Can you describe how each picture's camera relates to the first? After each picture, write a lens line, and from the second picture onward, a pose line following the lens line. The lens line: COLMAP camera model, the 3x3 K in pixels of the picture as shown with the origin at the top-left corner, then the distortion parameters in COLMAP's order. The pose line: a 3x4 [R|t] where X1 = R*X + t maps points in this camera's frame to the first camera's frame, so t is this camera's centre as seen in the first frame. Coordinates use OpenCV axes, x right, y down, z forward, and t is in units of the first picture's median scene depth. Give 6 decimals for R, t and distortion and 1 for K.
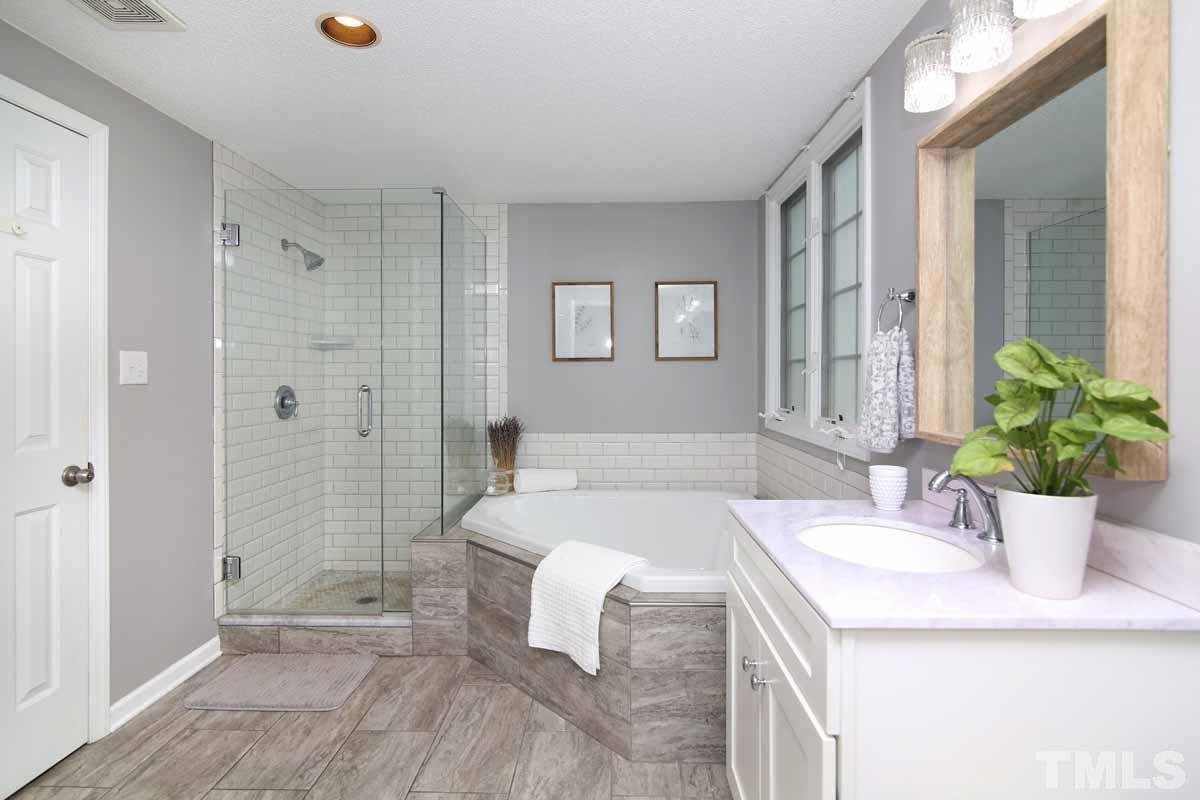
lens RADIAL K [[548.1, 0, 599.5], [0, 548.1, 389.9], [0, 0, 1]] dist [-0.018395, 0.000527]
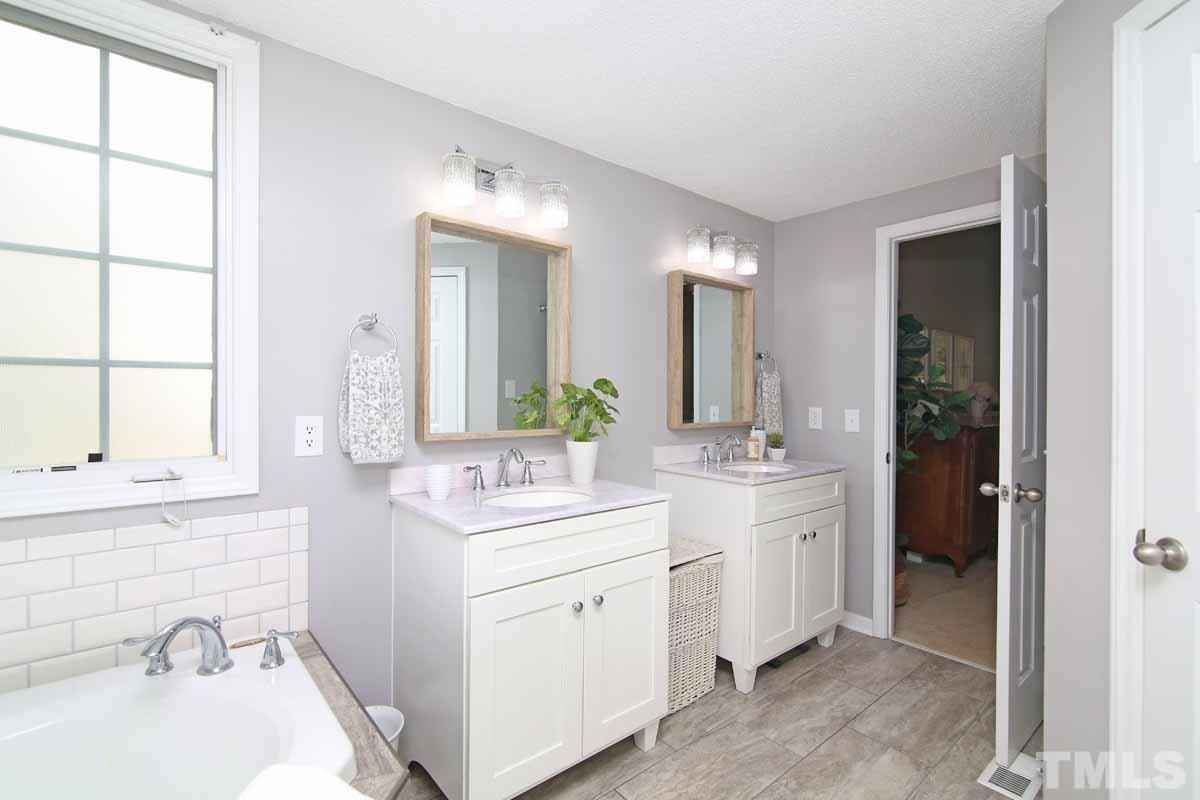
lens RADIAL K [[548.1, 0, 596.2], [0, 548.1, 402.2], [0, 0, 1]] dist [-0.018395, 0.000527]
pose [[-0.670772, 0.003266, 0.741656, -0.567325], [0.013338, 0.999882, 0.007659, -0.035908], [-0.741543, 0.015029, -0.670736, 1.374187]]
